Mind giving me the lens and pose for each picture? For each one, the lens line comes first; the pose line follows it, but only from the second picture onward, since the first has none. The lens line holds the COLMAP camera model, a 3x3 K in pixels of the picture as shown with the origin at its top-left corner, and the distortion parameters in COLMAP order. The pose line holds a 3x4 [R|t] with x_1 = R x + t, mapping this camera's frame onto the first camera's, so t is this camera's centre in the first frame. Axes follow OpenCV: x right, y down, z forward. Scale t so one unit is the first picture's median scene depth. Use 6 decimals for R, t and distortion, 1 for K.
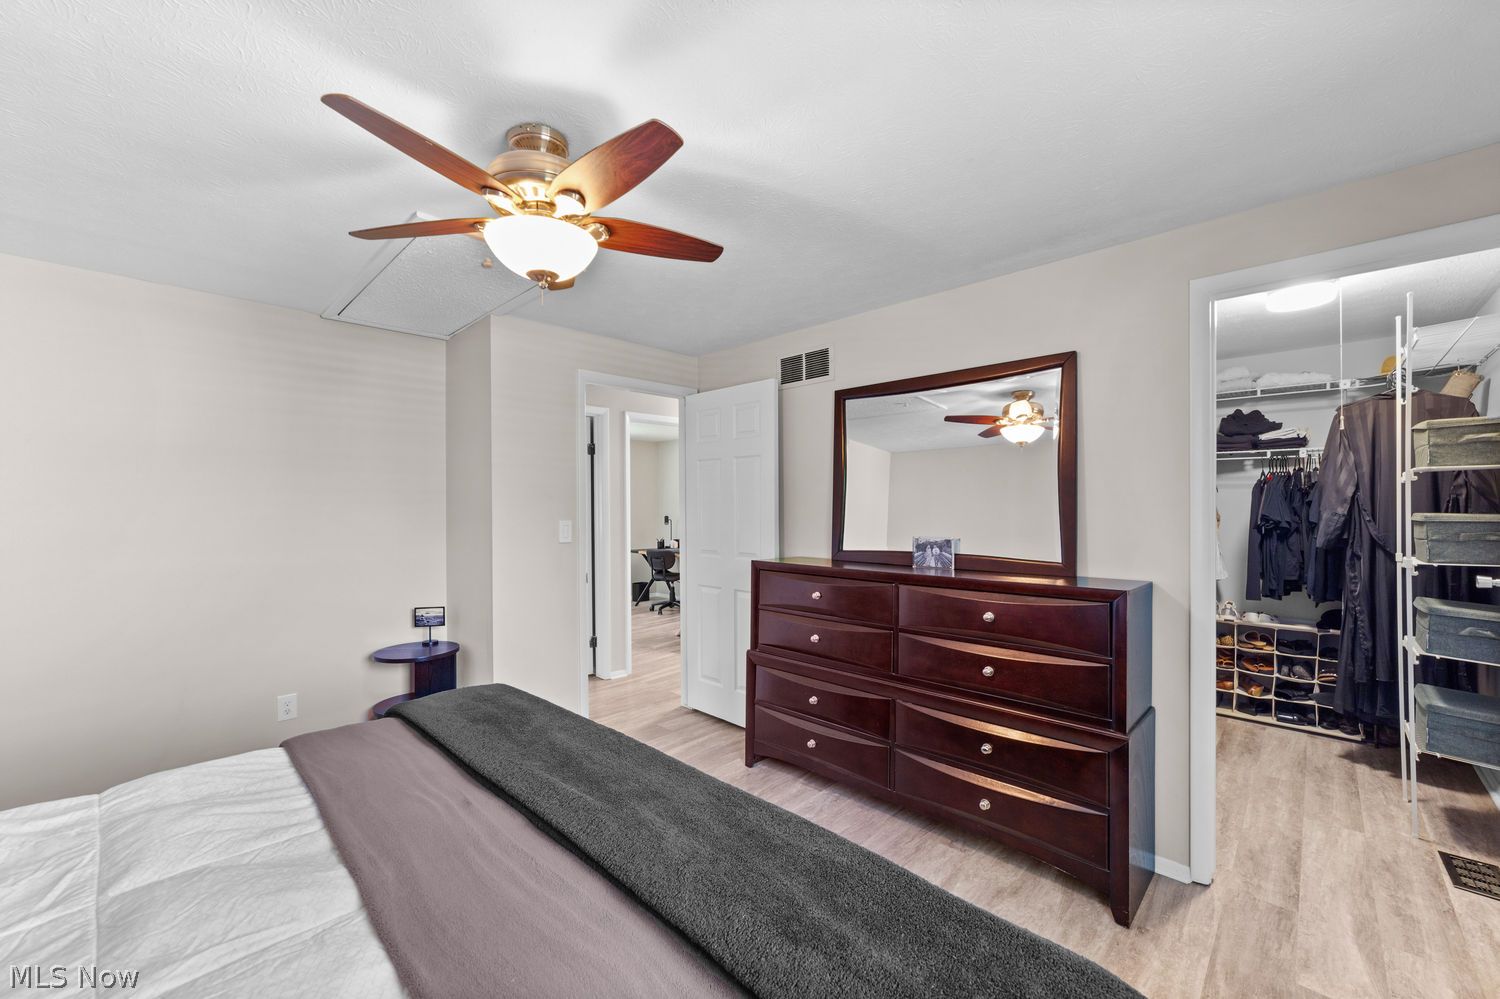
lens RADIAL K [[582.5, 0, 743.5], [0, 582.5, 504.8], [0, 0, 1]] dist [-0.003016, 0.000955]
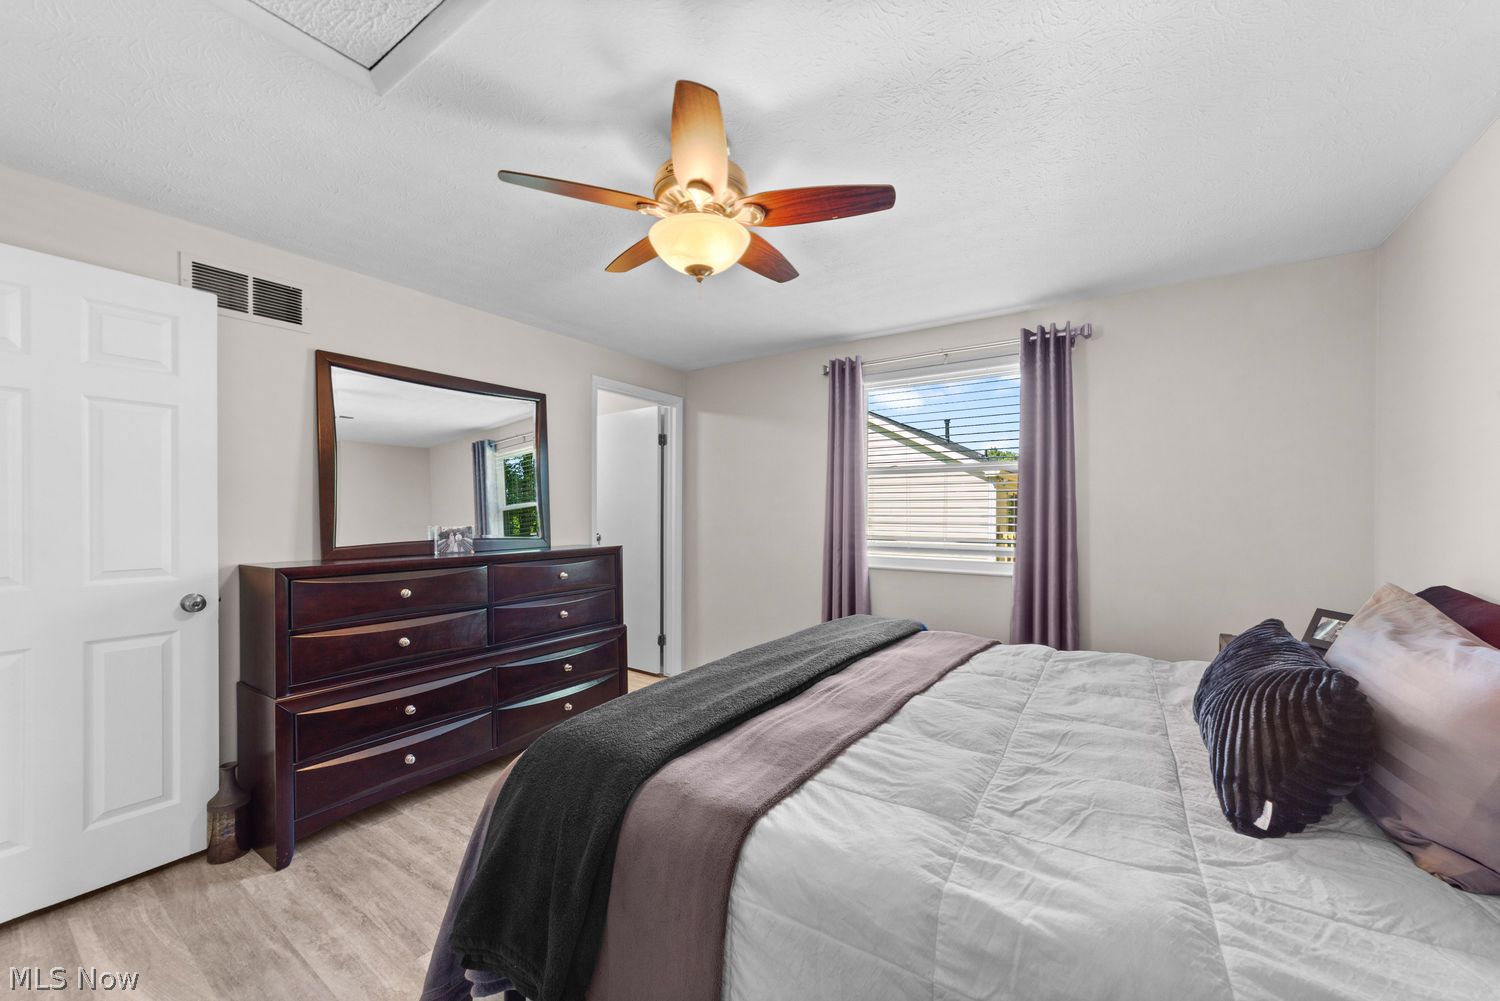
lens RADIAL K [[582.5, 0, 738.9], [0, 582.5, 509.7], [0, 0, 1]] dist [-0.003016, 0.000955]
pose [[-0.151052, -0.000680, 0.988526, -0.736905], [-0.009975, 0.999950, -0.000837, 0.019478], [-0.988476, -0.009987, -0.151051, 0.559544]]
